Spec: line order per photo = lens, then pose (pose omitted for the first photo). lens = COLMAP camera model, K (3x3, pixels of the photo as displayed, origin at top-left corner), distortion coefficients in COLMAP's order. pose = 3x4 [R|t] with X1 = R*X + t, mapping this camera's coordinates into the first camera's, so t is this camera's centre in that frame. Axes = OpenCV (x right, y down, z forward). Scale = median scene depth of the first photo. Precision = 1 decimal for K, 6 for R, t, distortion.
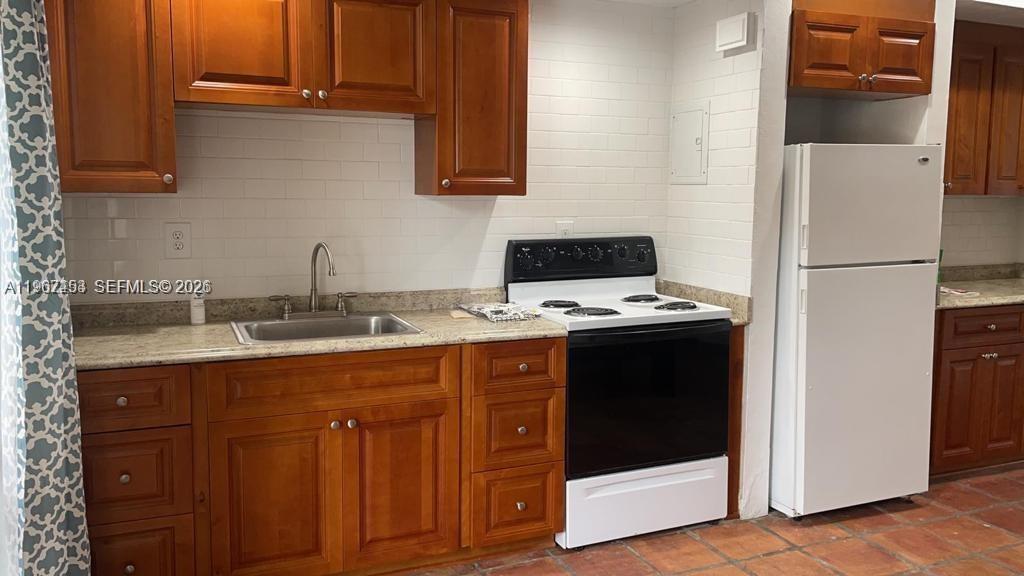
lens RADIAL K [[791.7, 0, 512.6], [0, 791.7, 284.1], [0, 0, 1]] dist [0.044947, -0.006788]
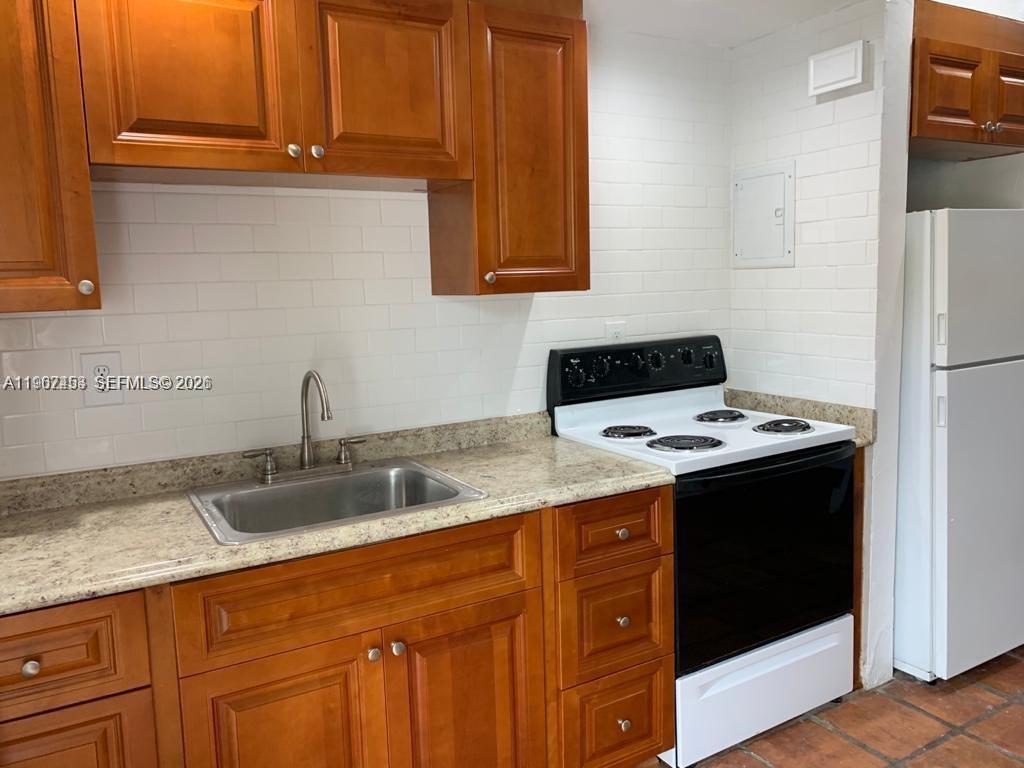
lens RADIAL K [[784.4, 0, 512.0], [0, 784.4, 384.0], [0, 0, 1]] dist [0.000168, 0.004742]
pose [[0.992934, -0.053042, 0.106154, -0.141768], [0.052003, 0.998568, 0.012534, -0.039204], [-0.106667, -0.006925, 0.994271, 0.295226]]
